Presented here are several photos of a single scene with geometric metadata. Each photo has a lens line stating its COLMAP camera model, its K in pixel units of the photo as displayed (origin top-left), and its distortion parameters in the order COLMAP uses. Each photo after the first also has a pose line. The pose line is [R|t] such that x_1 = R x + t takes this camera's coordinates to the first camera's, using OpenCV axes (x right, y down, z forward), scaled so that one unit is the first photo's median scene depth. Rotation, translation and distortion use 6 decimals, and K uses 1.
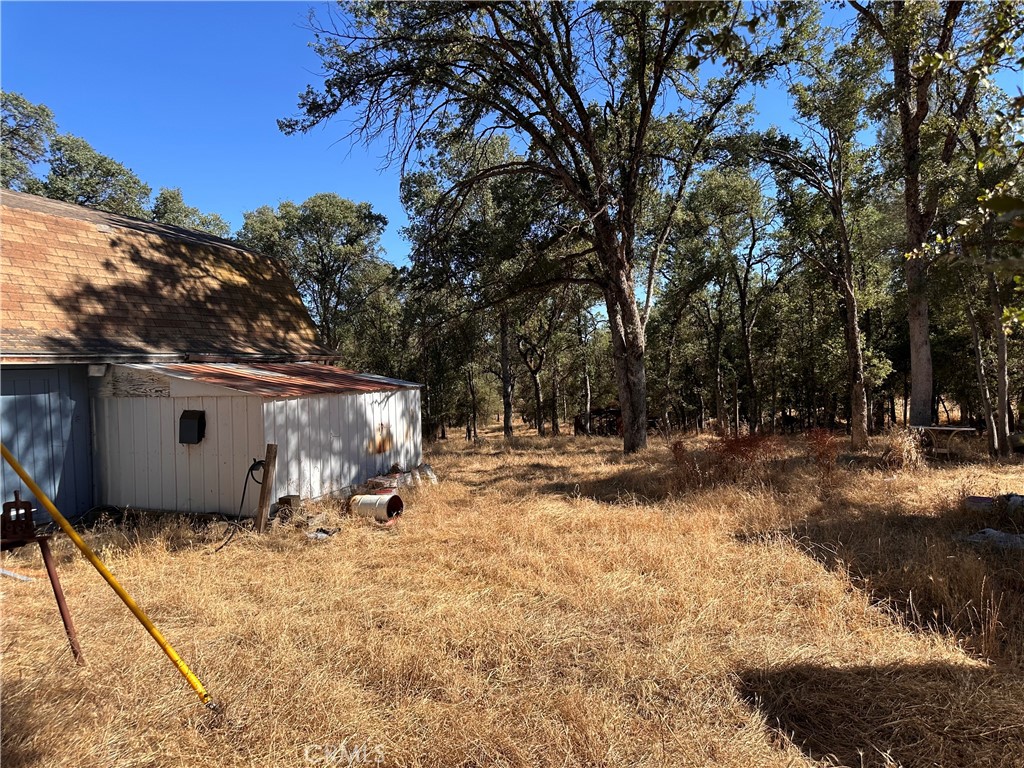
lens RADIAL K [[717.3, 0, 529.7], [0, 717.3, 388.9], [0, 0, 1]] dist [0.037112, -0.015525]
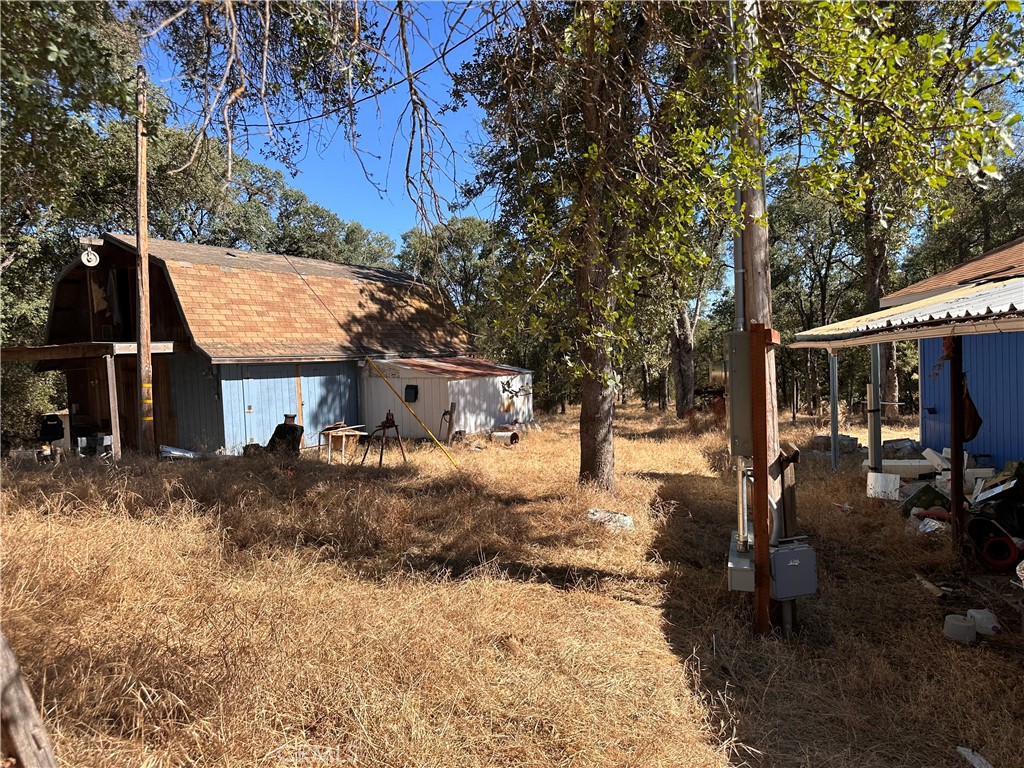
lens RADIAL K [[717.3, 0, 512.5], [0, 717.3, 385.4], [0, 0, 1]] dist [0.037112, -0.015525]
pose [[0.980099, 0.012077, -0.198140, 0.138853], [-0.007540, 0.999692, 0.023636, -0.012772], [0.198365, -0.021672, 0.979889, -0.656770]]
